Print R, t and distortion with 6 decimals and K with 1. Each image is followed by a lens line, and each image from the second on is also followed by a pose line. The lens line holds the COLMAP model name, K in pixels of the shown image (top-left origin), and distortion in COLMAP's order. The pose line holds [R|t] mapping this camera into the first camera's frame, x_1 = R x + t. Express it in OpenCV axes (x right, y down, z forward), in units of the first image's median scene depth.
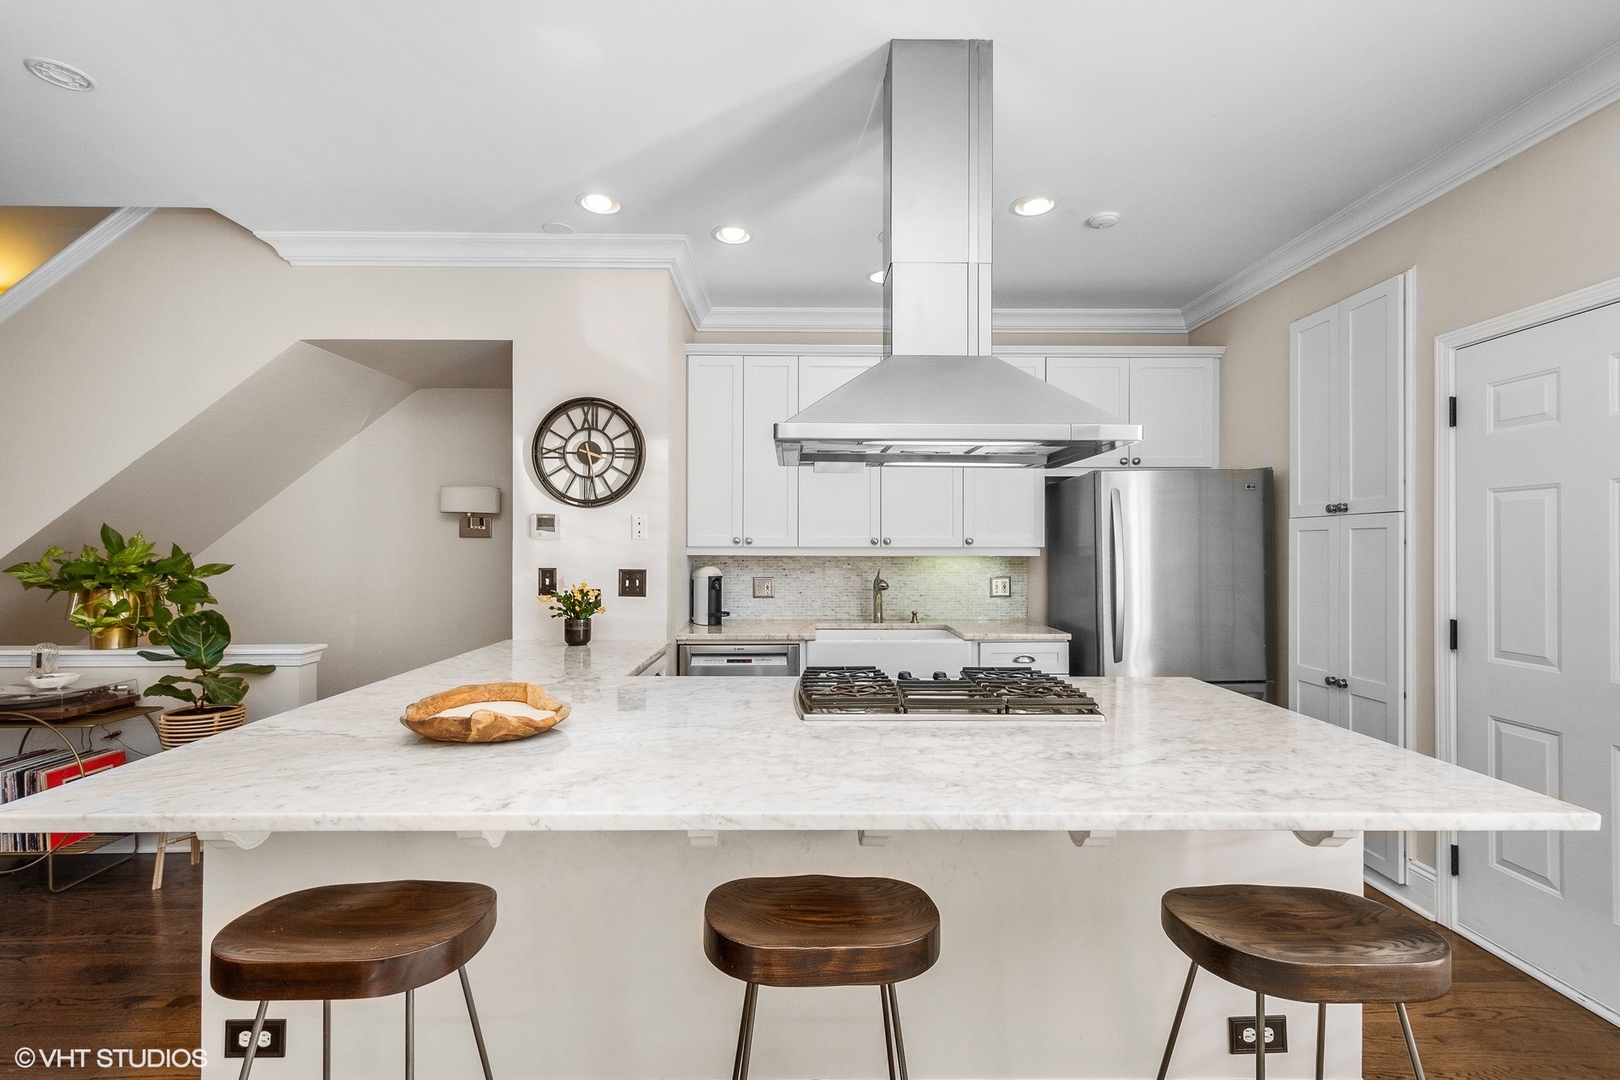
lens RADIAL K [[718.7, 0, 810.7], [0, 718.7, 544.6], [0, 0, 1]] dist [0.008315, -0.000256]
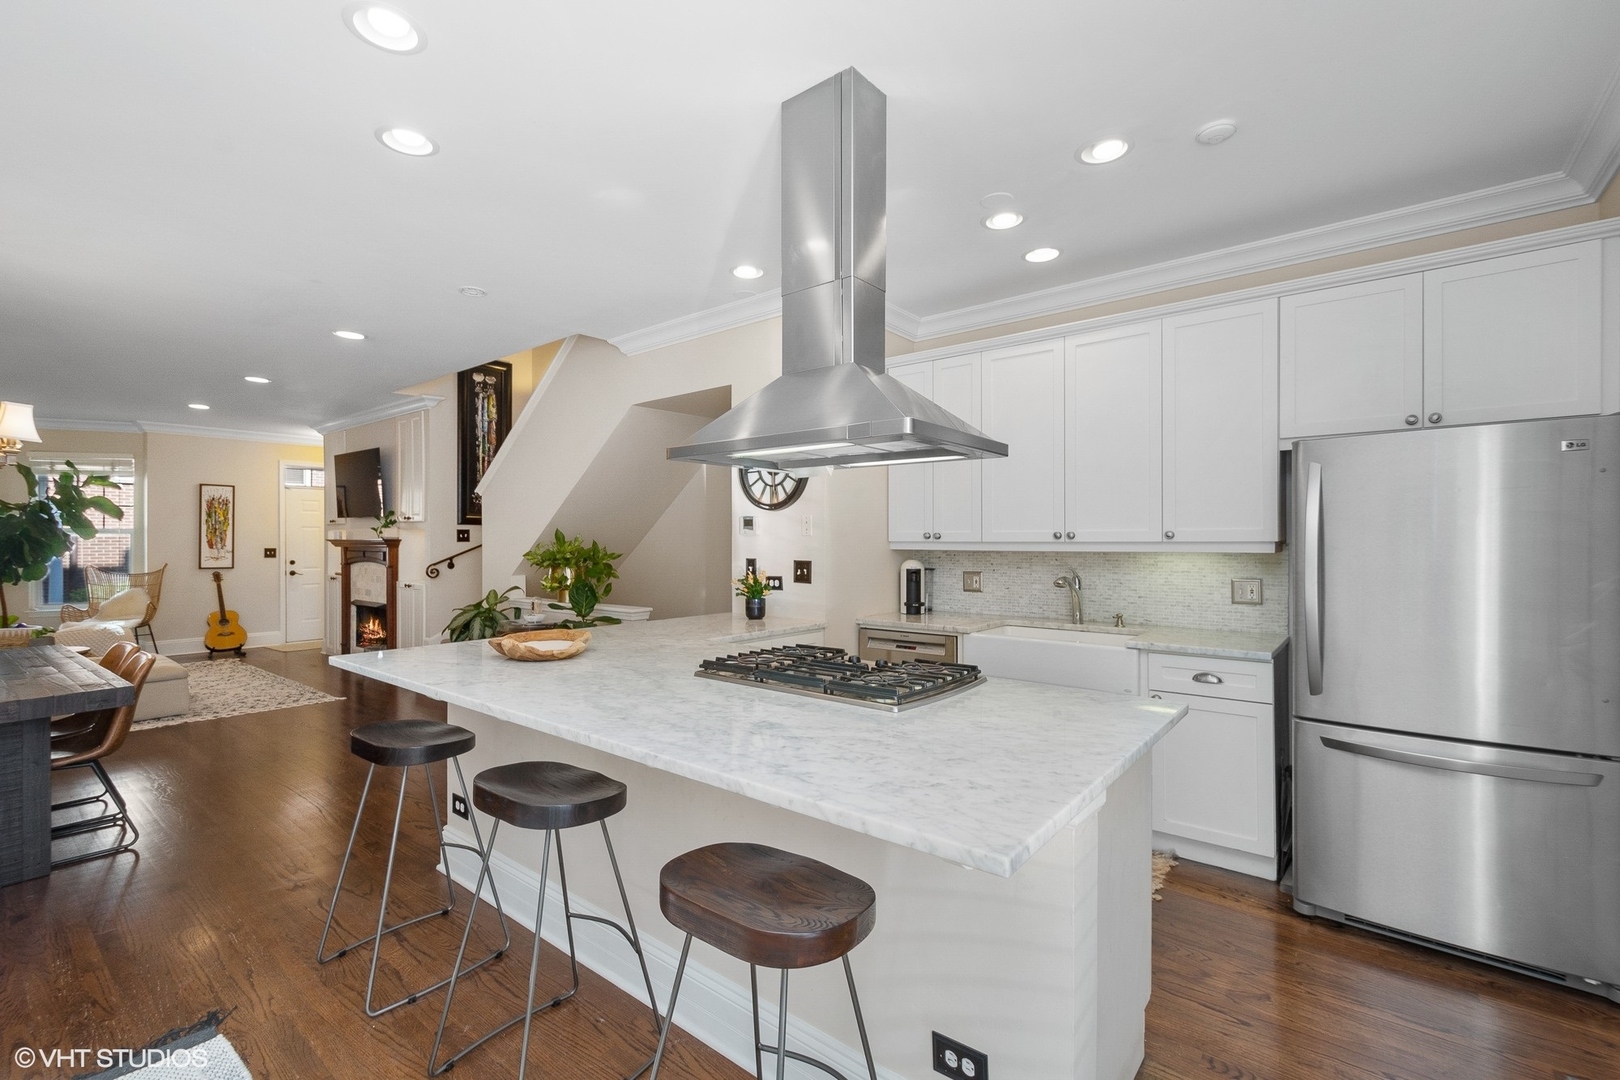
lens RADIAL K [[718.7, 0, 792.8], [0, 718.7, 544.6], [0, 0, 1]] dist [0.008315, -0.000256]
pose [[0.757474, 0.001075, -0.652864, 0.528400], [0.002600, 0.999986, 0.004664, 0.002155], [0.652860, -0.005230, 0.757461, 0.078154]]
